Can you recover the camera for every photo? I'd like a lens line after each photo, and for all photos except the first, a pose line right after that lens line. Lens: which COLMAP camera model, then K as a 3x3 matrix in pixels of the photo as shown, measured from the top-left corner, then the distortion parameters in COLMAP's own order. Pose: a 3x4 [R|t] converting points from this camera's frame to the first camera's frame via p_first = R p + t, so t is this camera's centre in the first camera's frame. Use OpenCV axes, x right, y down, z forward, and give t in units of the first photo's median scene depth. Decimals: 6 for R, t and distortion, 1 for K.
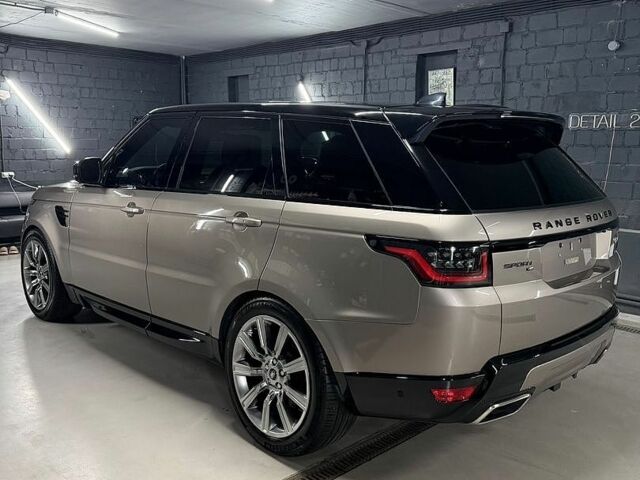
lens RADIAL K [[647.1, 0, 320.4], [0, 647.1, 238.6], [0, 0, 1]] dist [-0.018161, -0.013902]
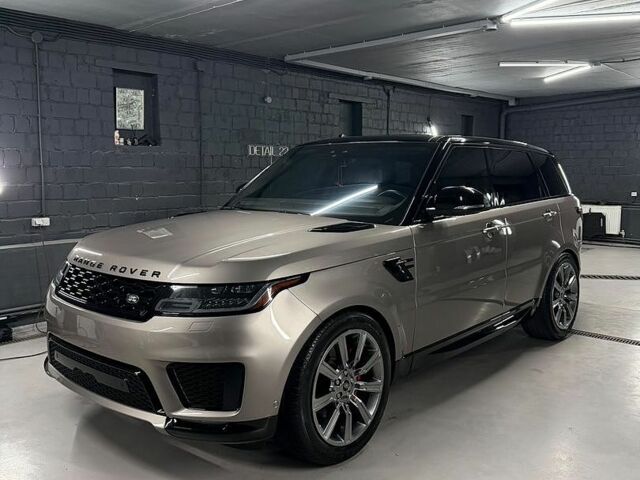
lens RADIAL K [[596.0, 0, 320.0], [0, 596.0, 240.0], [0, 0, 1]] dist [0.111566, -0.215625]
pose [[-0.060442, -0.124441, 0.990384, -0.817750], [0.134585, 0.982122, 0.131617, -0.127610], [-0.989057, 0.141246, -0.042613, 0.843540]]
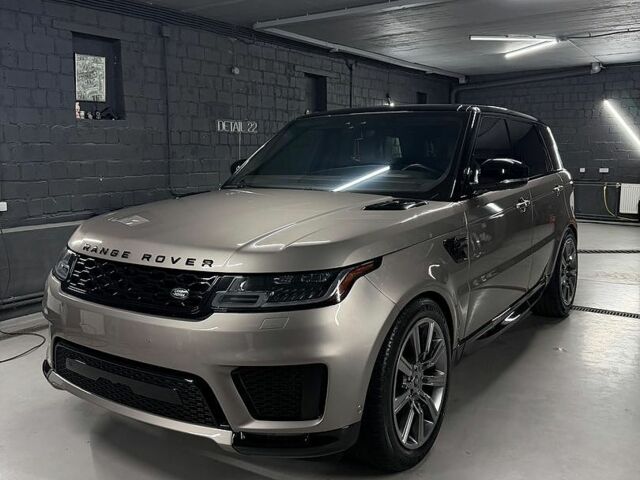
lens RADIAL K [[596.0, 0, 320.0], [0, 596.0, 240.0], [0, 0, 1]] dist [0.111566, -0.215625]
pose [[-0.191186, -0.151028, 0.969865, -0.747554], [0.137980, 0.974145, 0.178893, -0.131888], [-0.971807, 0.168023, -0.165404, 0.938718]]
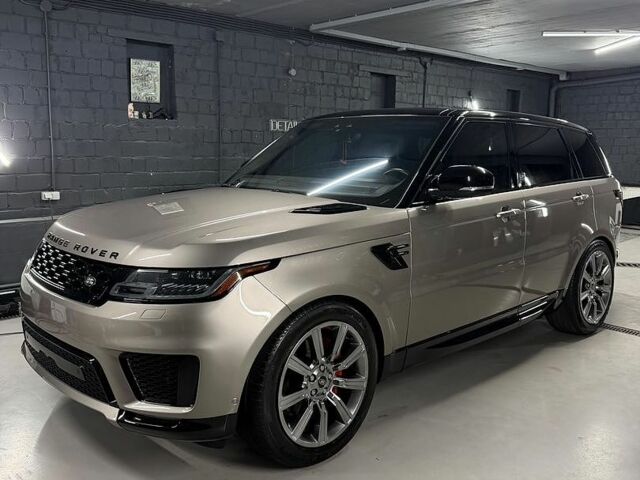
lens RADIAL K [[596.0, 0, 320.0], [0, 596.0, 240.0], [0, 0, 1]] dist [0.111566, -0.215625]
pose [[0.027185, -0.161608, 0.986480, -0.775143], [0.124710, 0.979684, 0.157058, -0.118306], [-0.991821, 0.118755, 0.046787, 0.788344]]
